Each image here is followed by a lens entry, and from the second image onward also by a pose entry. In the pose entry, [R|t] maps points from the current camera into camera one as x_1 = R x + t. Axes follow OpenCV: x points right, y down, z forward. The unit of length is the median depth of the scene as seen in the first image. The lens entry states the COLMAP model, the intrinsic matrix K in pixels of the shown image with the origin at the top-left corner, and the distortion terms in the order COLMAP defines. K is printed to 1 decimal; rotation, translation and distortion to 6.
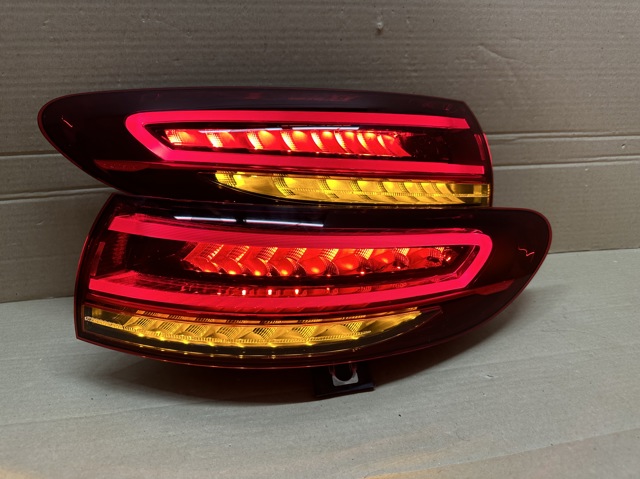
lens RADIAL K [[463.8, 0, 315.7], [0, 463.8, 235.4], [0, 0, 1]] dist [-0.006773, -0.013152]
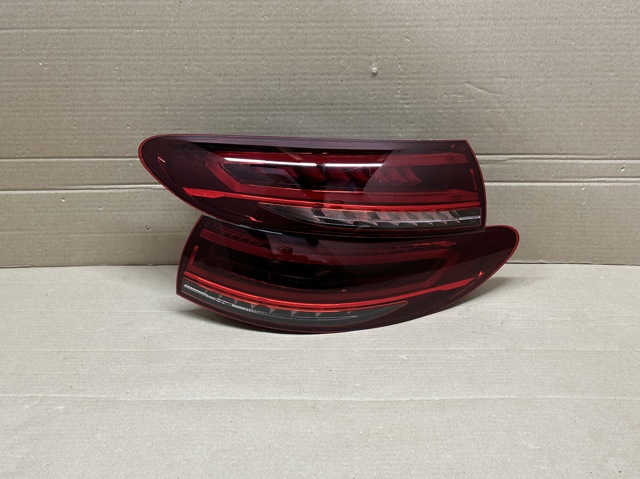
lens RADIAL K [[817.9, 0, 320.6], [0, 817.9, 223.8], [0, 0, 1]] dist [0.090904, 0.000000]
pose [[0.983249, 0.086396, -0.160490, 0.380069], [-0.067707, 0.990645, 0.118480, -0.302668], [0.169225, -0.105629, 0.979901, -1.162717]]
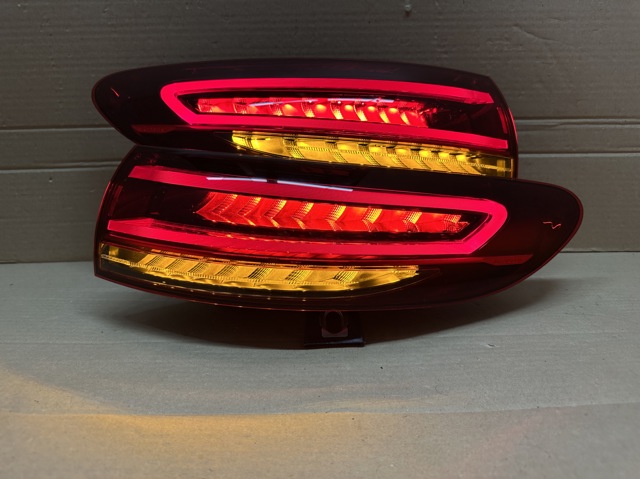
lens RADIAL K [[463.8, 0, 322.6], [0, 463.8, 234.3], [0, 0, 1]] dist [-0.006773, -0.013152]
pose [[0.984465, 0.043320, -0.170156, 0.149361], [-0.055750, 0.996061, -0.068959, 0.128187], [0.166498, 0.077374, 0.983001, 0.000767]]
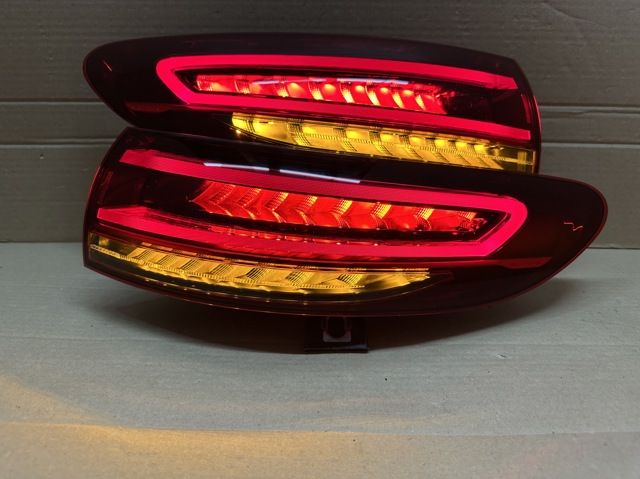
lens RADIAL K [[463.8, 0, 323.1], [0, 463.8, 236.3], [0, 0, 1]] dist [-0.006773, -0.013152]
pose [[0.981183, 0.083943, -0.173876, 0.136893], [-0.085163, 0.996367, 0.000442, 0.082775], [0.173281, 0.014374, 0.984768, 0.053586]]
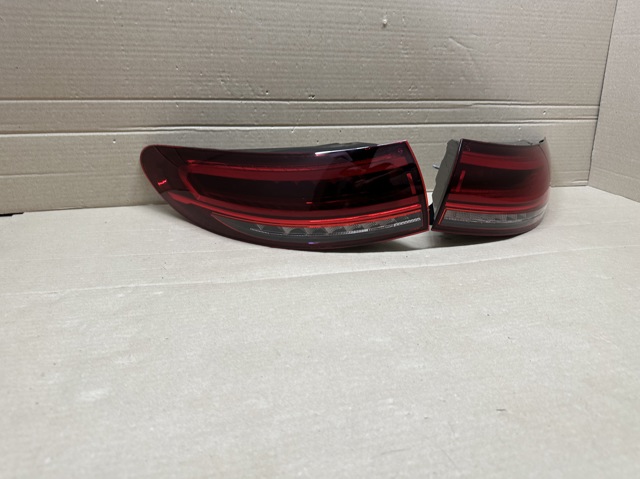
lens RADIAL K [[463.8, 0, 319.1], [0, 463.8, 242.0], [0, 0, 1]] dist [-0.006773, -0.013152]
pose [[0.996923, 0.010471, 0.077690, -0.182629], [-0.013311, 0.999258, 0.036139, 0.207092], [-0.077254, -0.037062, 0.996322, -0.500925]]
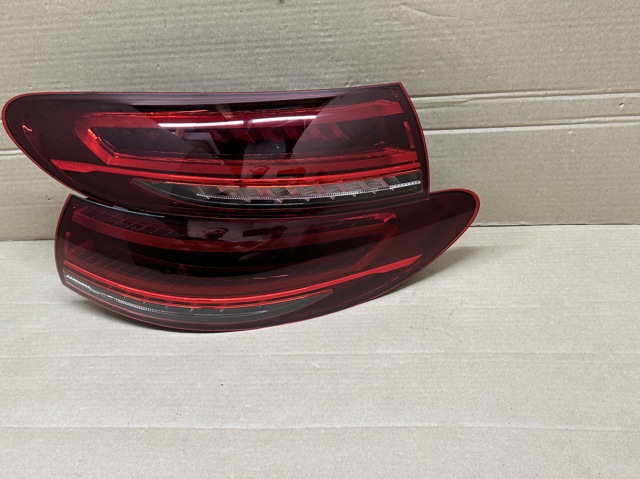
lens RADIAL K [[817.9, 0, 325.4], [0, 817.9, 238.3], [0, 0, 1]] dist [0.090904, 0.000000]
pose [[0.956529, 0.085421, -0.278846, 0.733522], [-0.007110, 0.962689, 0.270517, -0.435102], [0.291550, -0.256775, 0.921447, -0.626566]]
